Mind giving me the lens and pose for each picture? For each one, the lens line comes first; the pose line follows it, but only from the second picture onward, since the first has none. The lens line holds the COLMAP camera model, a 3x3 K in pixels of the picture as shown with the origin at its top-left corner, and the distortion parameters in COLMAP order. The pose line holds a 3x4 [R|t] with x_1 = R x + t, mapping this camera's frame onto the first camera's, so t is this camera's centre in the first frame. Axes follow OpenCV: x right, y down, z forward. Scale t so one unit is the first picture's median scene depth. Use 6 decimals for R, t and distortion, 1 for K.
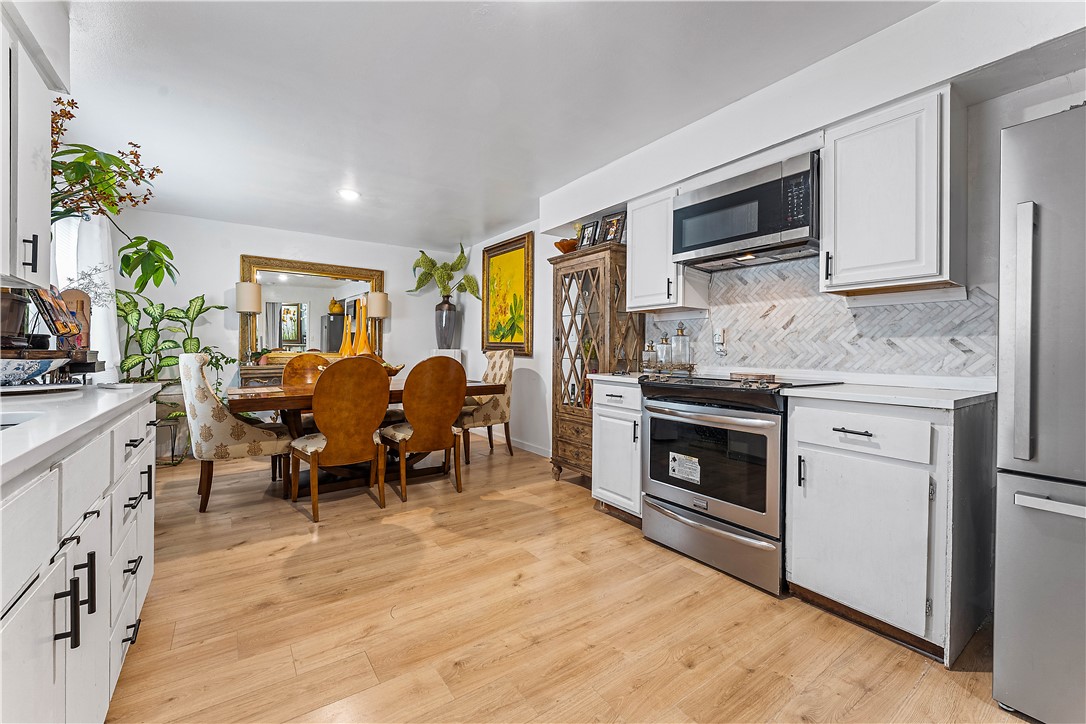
lens RADIAL K [[432.9, 0, 527.4], [0, 432.9, 349.7], [0, 0, 1]] dist [-0.000581, -0.000032]
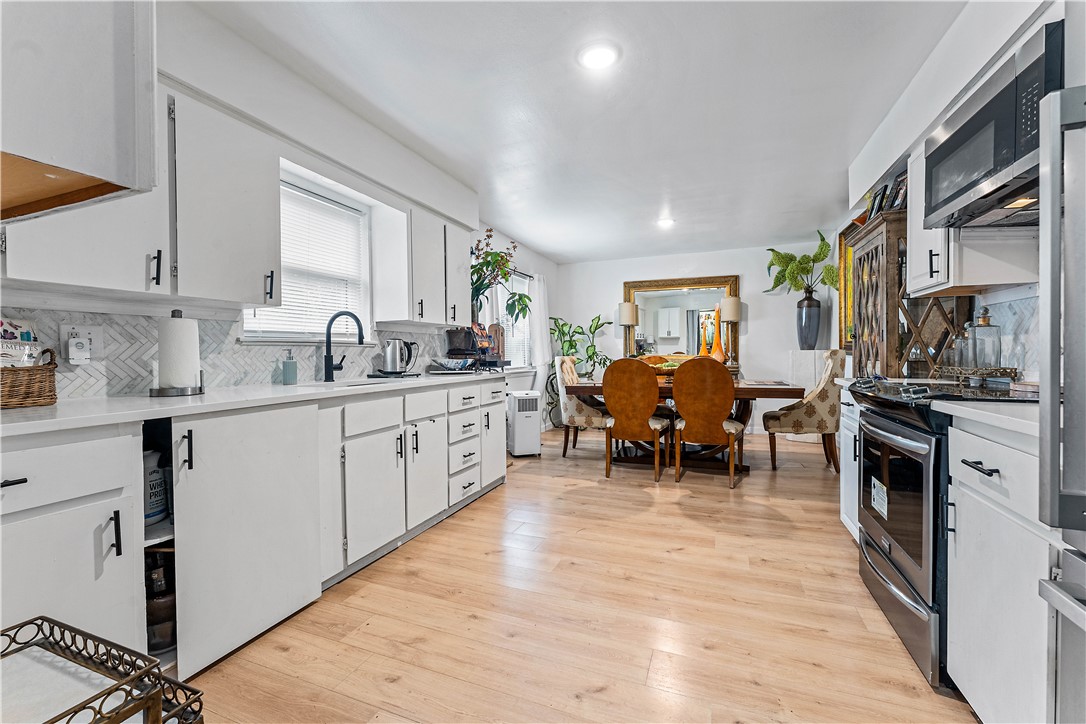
lens RADIAL K [[439.8, 0, 538.6], [0, 439.8, 354.8], [0, 0, 1]] dist [-0.002043, -0.000024]
pose [[0.561909, -0.008194, -0.827158, 0.445756], [0.014417, 0.999896, -0.000111, 0.001878], [0.827073, -0.011863, 0.561969, 0.024744]]
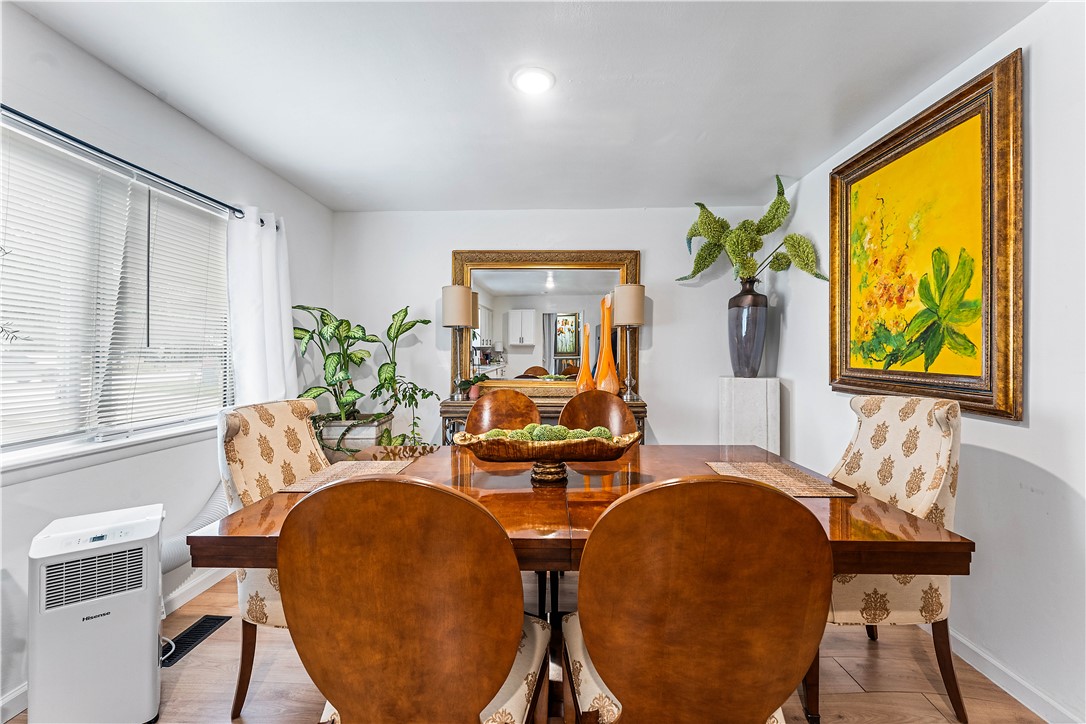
lens RADIAL K [[439.8, 0, 538.6], [0, 439.8, 354.8], [0, 0, 1]] dist [-0.002043, -0.000024]
pose [[0.804032, -0.006103, -0.594554, -0.120423], [0.003529, 0.999979, -0.005492, -0.046787], [0.594575, 0.002317, 0.804037, 0.672449]]
